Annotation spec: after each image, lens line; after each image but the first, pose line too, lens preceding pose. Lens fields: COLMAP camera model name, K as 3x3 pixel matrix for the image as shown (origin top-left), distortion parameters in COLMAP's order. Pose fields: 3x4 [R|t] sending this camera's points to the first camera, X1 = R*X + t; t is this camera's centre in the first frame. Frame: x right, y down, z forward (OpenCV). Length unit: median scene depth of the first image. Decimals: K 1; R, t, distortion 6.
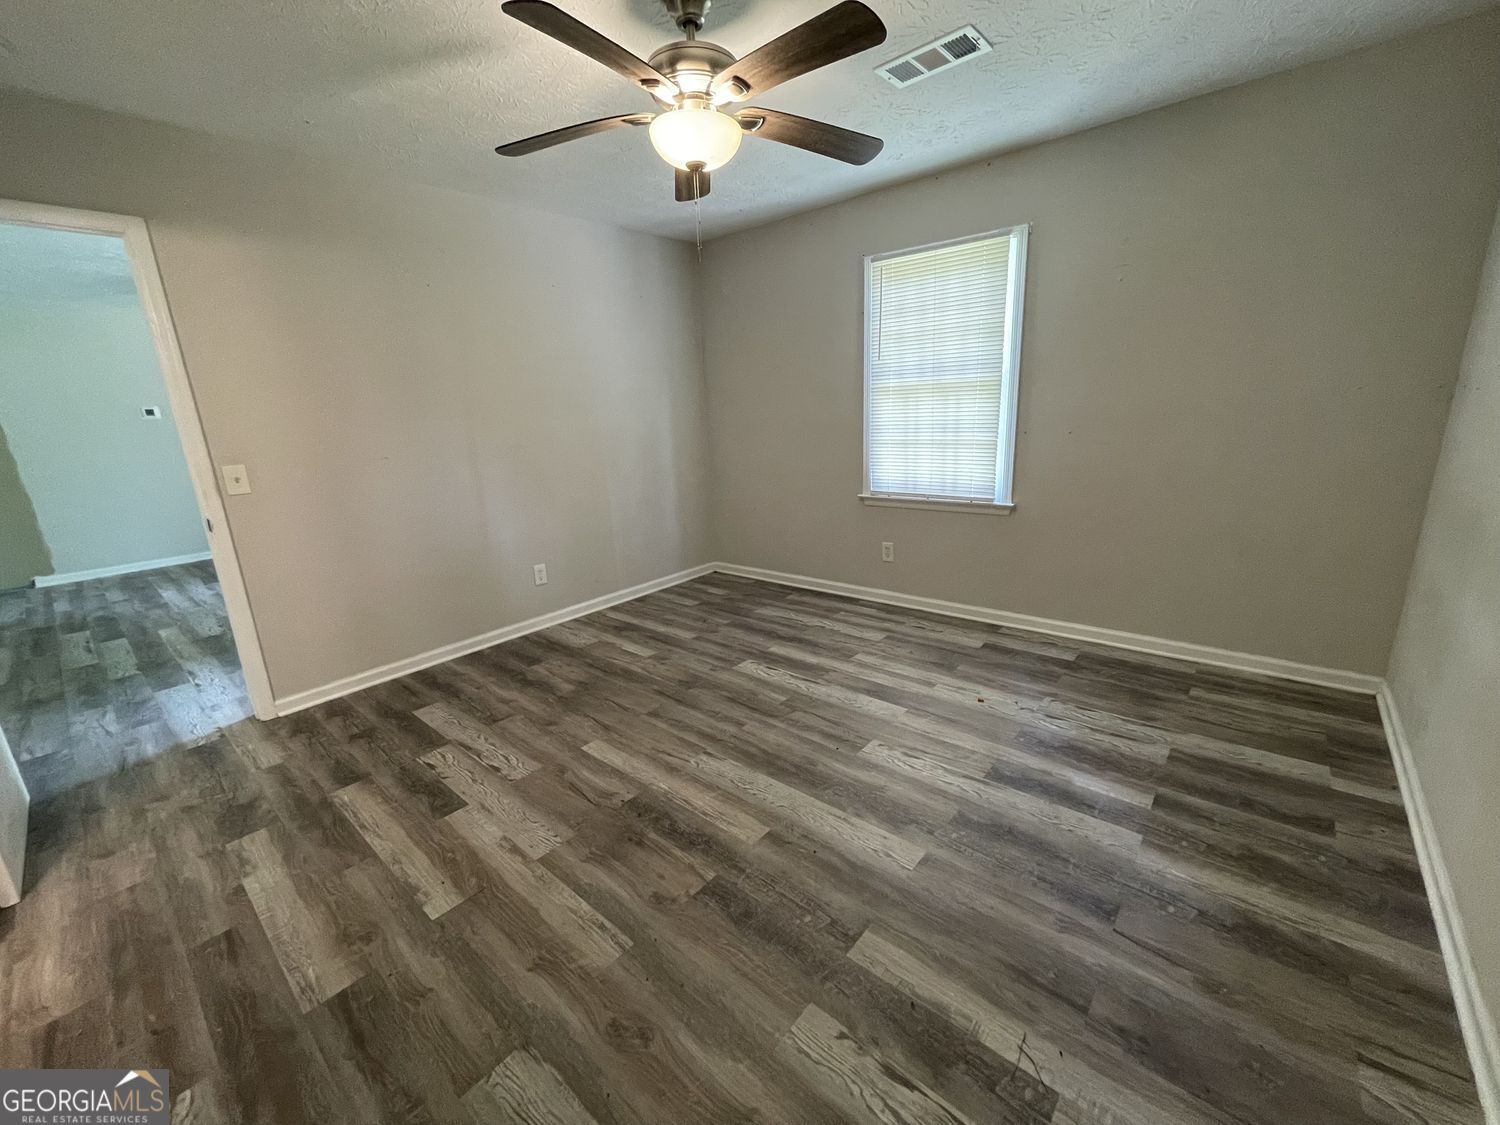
lens RADIAL K [[605.2, 0, 741.7], [0, 605.2, 565.1], [0, 0, 1]] dist [-0.000921, -0.000761]
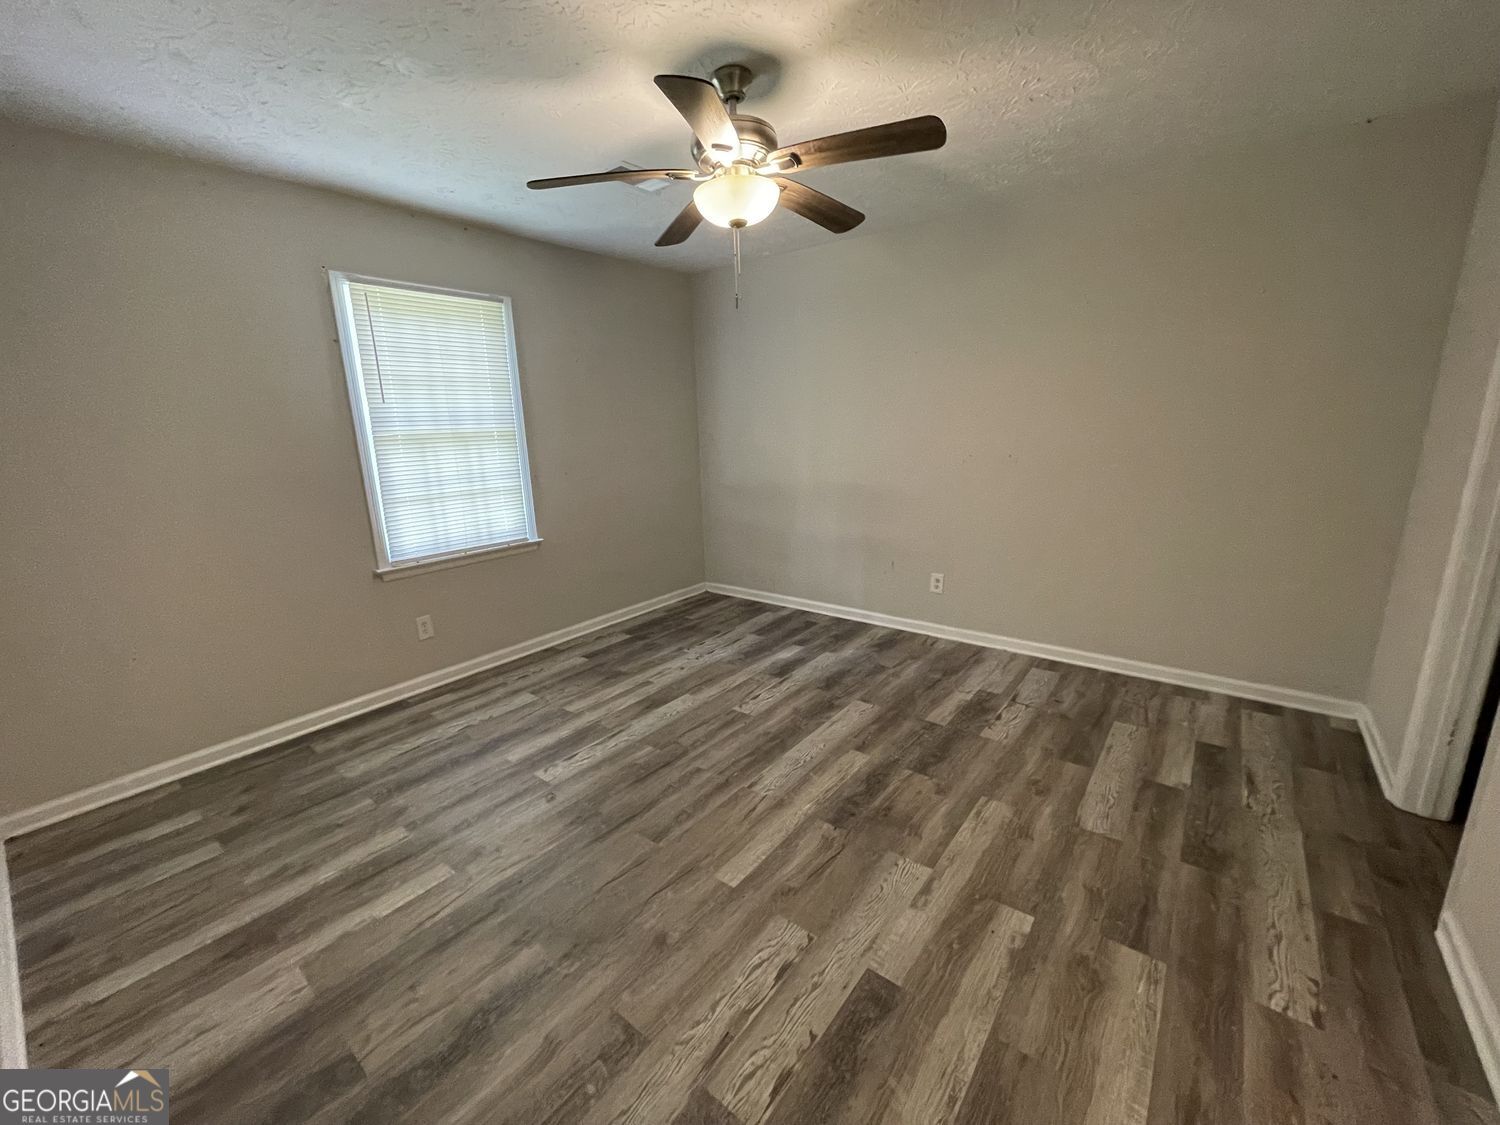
lens RADIAL K [[605.2, 0, 741.7], [0, 605.2, 565.1], [0, 0, 1]] dist [-0.000921, -0.000761]
pose [[-0.042284, -0.185659, 0.981704, -0.939104], [0.288135, 0.938569, 0.189912, -0.218420], [-0.956656, 0.290894, 0.013809, 0.866120]]
